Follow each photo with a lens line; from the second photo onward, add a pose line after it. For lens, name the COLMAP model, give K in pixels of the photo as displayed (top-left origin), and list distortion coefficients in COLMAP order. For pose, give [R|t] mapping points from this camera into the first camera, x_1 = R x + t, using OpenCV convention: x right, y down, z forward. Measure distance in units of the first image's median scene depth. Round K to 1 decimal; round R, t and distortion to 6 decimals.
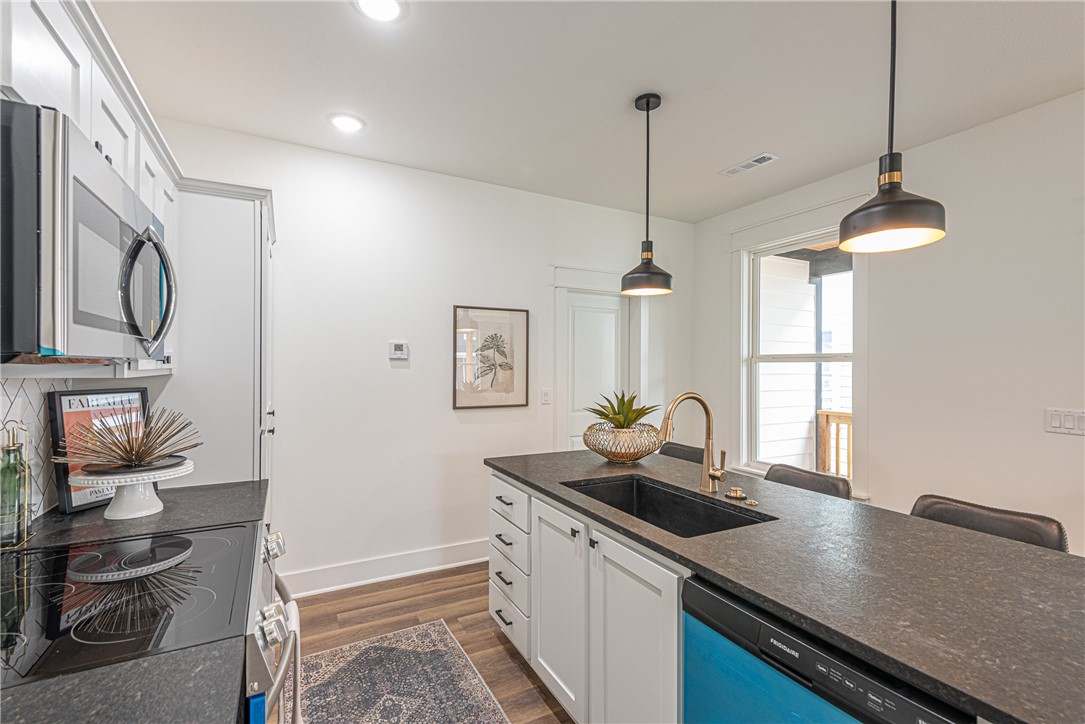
lens RADIAL K [[479.4, 0, 549.7], [0, 479.4, 365.1], [0, 0, 1]] dist [0.001883, -0.000442]
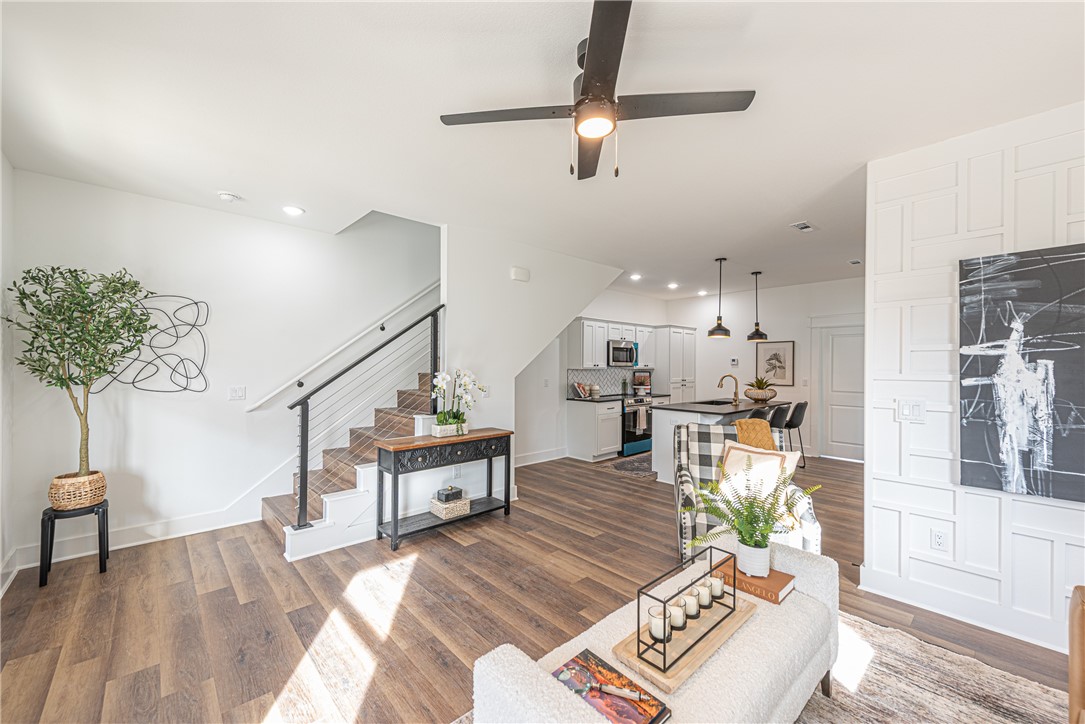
lens RADIAL K [[420.0, 0, 547.2], [0, 420.0, 367.1], [0, 0, 1]] dist [-0.000542, -0.000252]
pose [[0.239268, -0.001544, -0.970952, 1.711348], [-0.000332, 0.999999, -0.001672, 0.005820], [0.970954, 0.000722, 0.239267, -0.583447]]
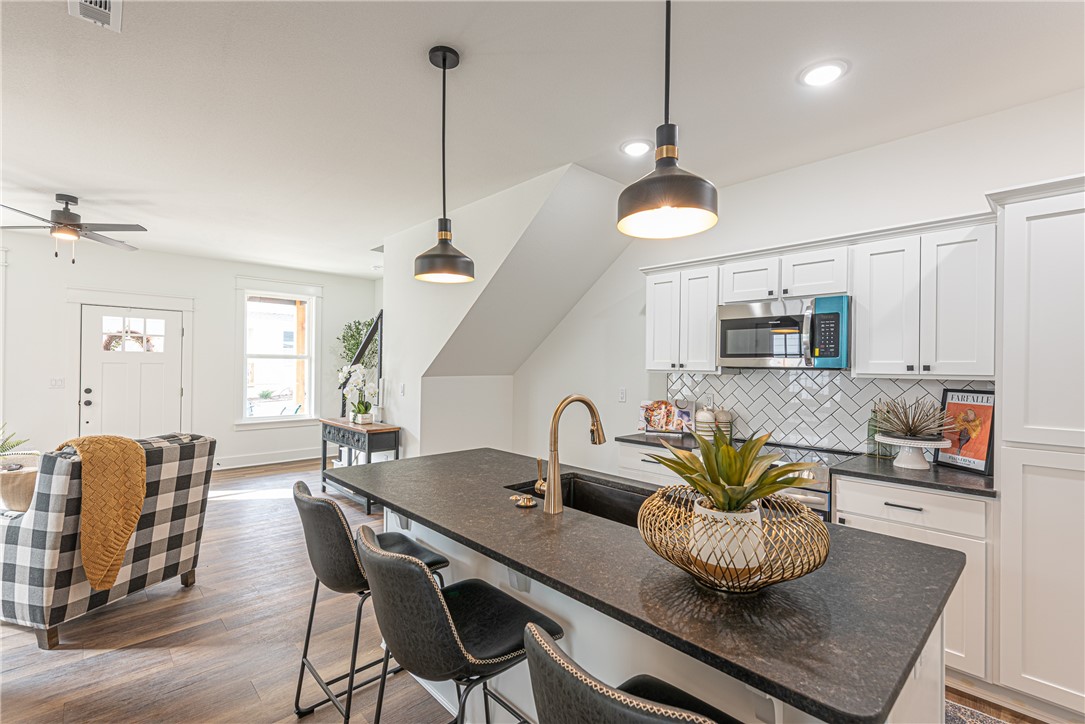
lens RADIAL K [[479.4, 0, 549.7], [0, 479.4, 365.1], [0, 0, 1]] dist [0.001883, -0.000442]
pose [[-0.968296, -0.020164, -0.248991, 0.326953], [-0.019224, 0.999796, -0.006204, 0.005093], [0.249065, -0.001220, -0.968486, 1.094847]]
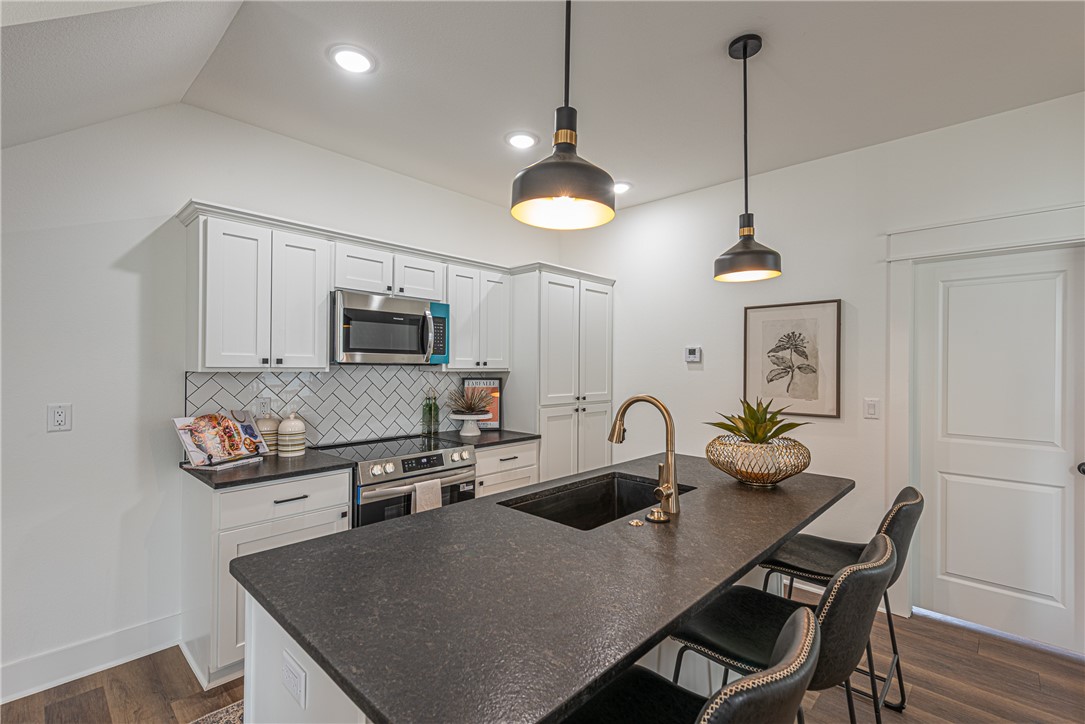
lens RADIAL K [[479.4, 0, 549.7], [0, 479.4, 365.1], [0, 0, 1]] dist [0.001883, -0.000442]
pose [[0.312454, -0.005791, -0.949915, 0.648946], [-0.003550, 0.999967, -0.007264, 0.004274], [0.949926, 0.005642, 0.312423, 0.318395]]
